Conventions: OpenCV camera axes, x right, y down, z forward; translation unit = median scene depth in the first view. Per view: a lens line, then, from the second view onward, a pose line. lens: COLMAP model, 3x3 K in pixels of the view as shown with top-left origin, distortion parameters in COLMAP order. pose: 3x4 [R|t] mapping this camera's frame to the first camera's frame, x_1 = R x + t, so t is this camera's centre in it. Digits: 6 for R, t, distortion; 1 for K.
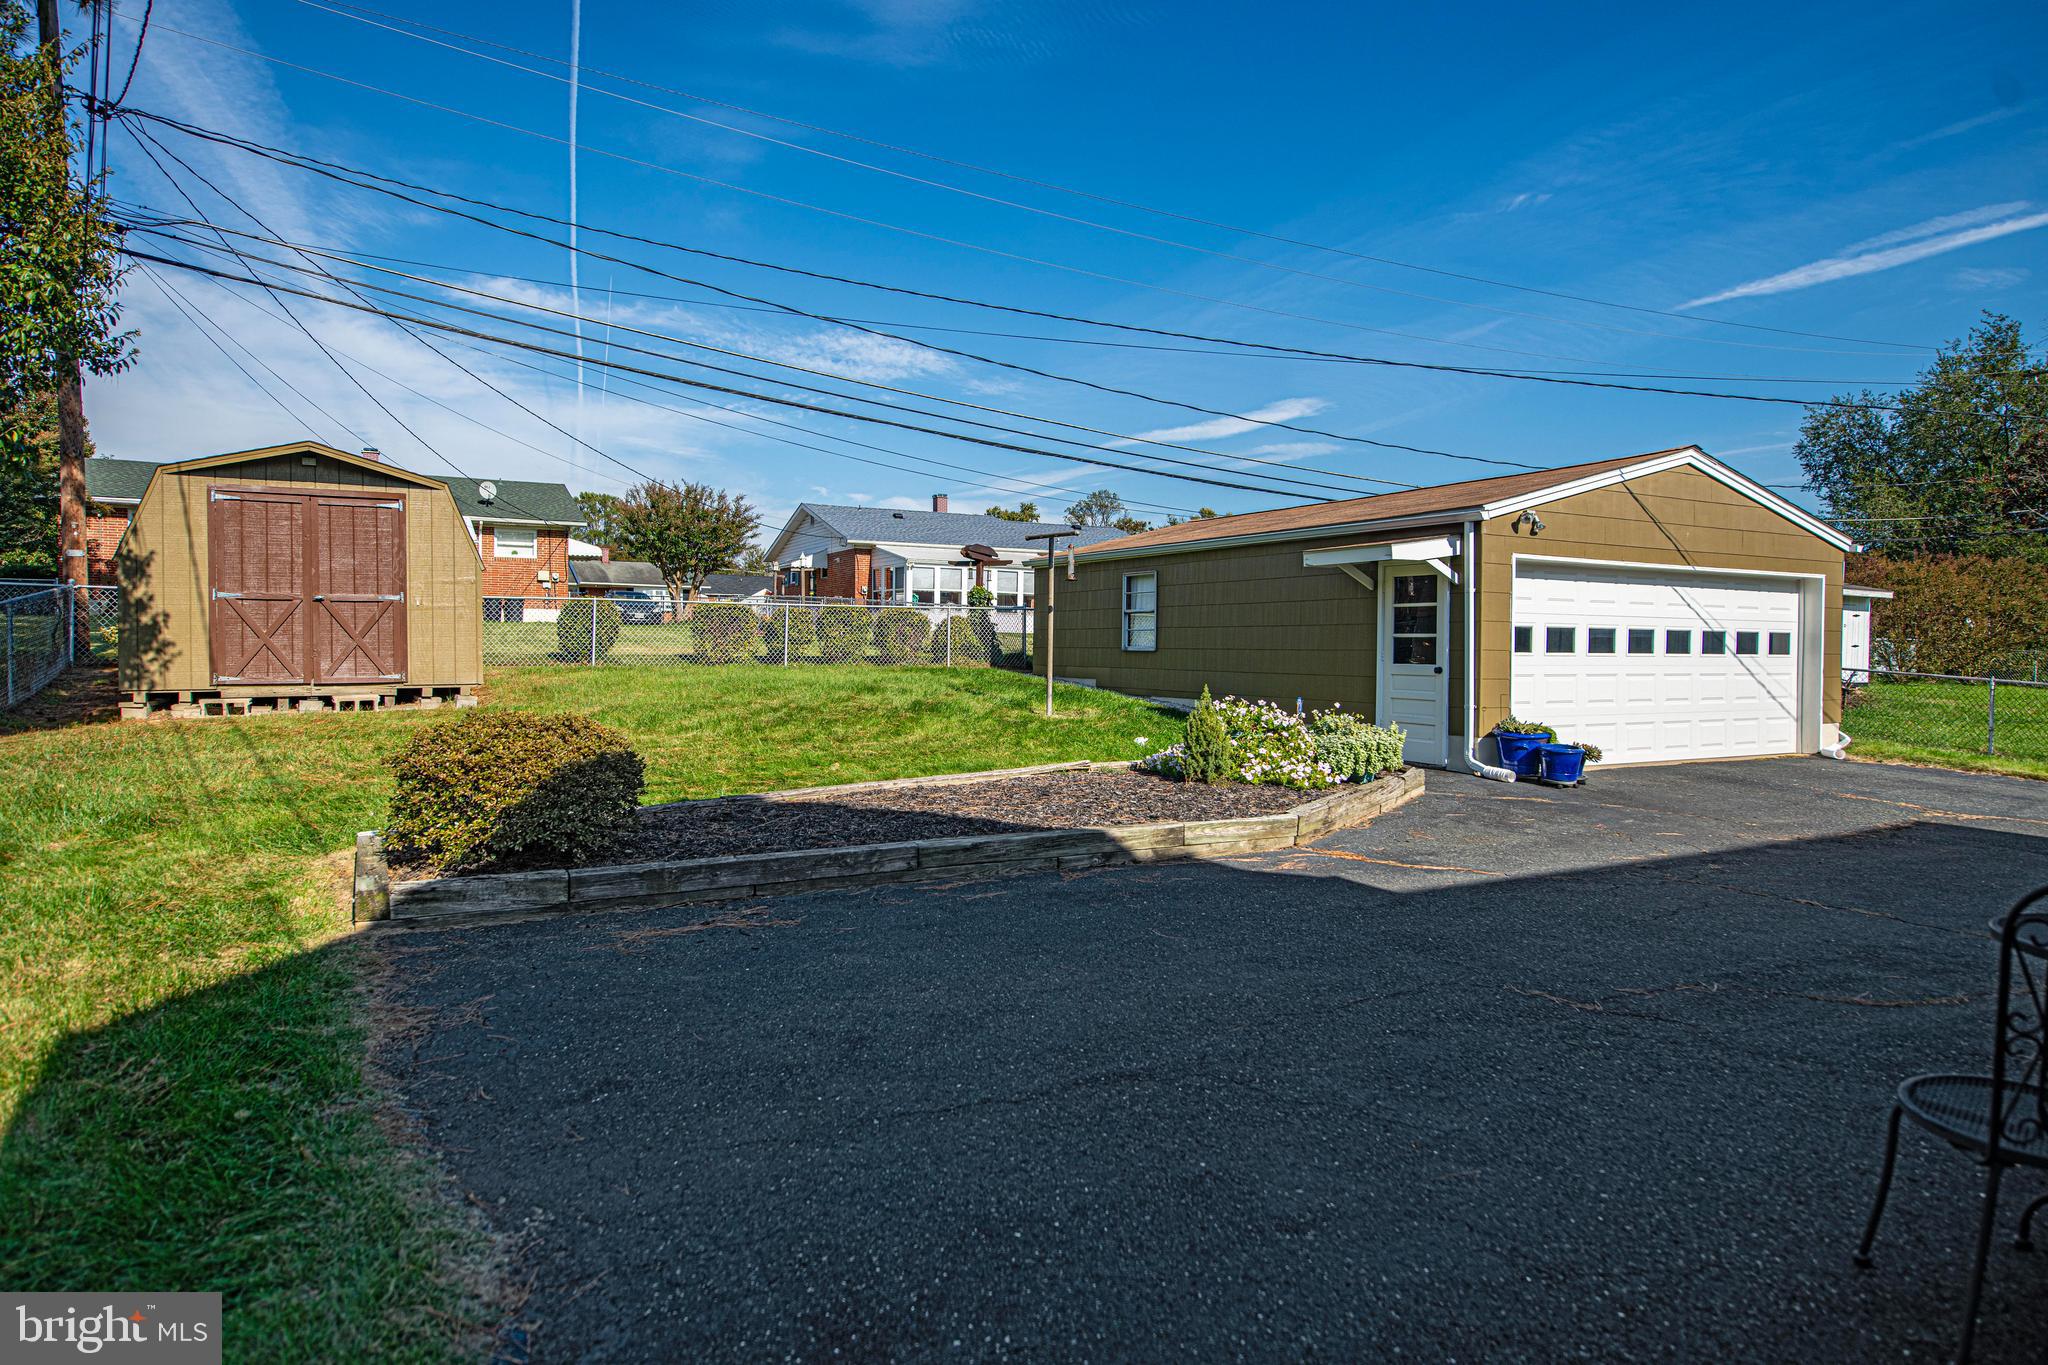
lens RADIAL K [[1186.9, 0, 1041.8], [0, 1186.9, 662.0], [0, 0, 1]] dist [0.004713, -0.006269]
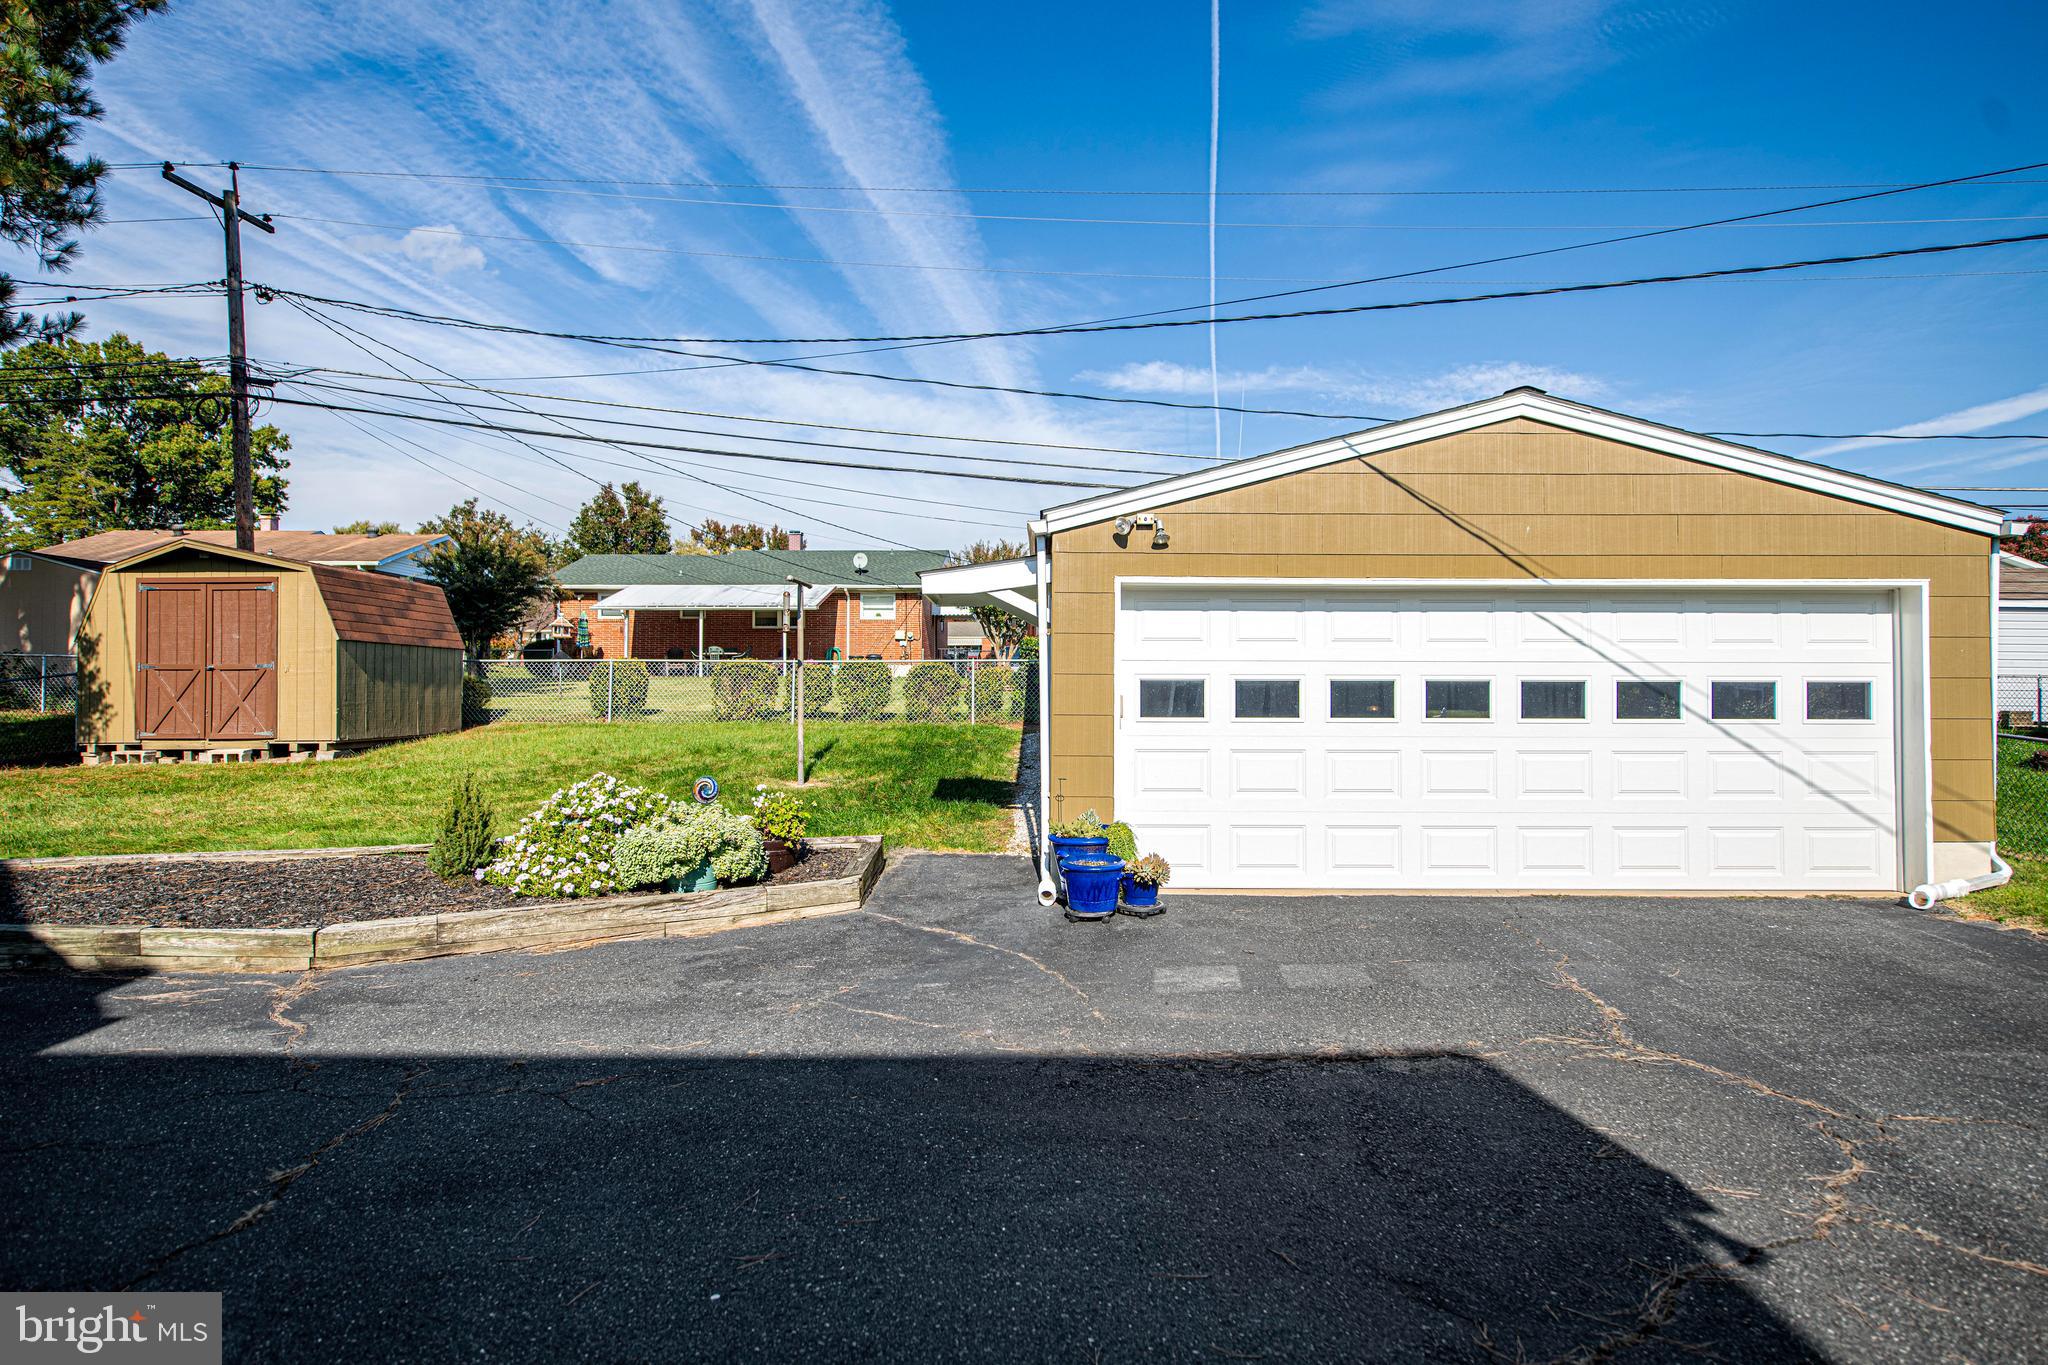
lens RADIAL K [[1186.9, 0, 1081.5], [0, 1186.9, 676.5], [0, 0, 1]] dist [0.004713, -0.006269]
pose [[0.873238, -0.011942, -0.487148, 0.723690], [-0.002022, 0.999602, -0.028129, -0.012924], [0.487290, 0.025548, 0.872866, 0.383586]]
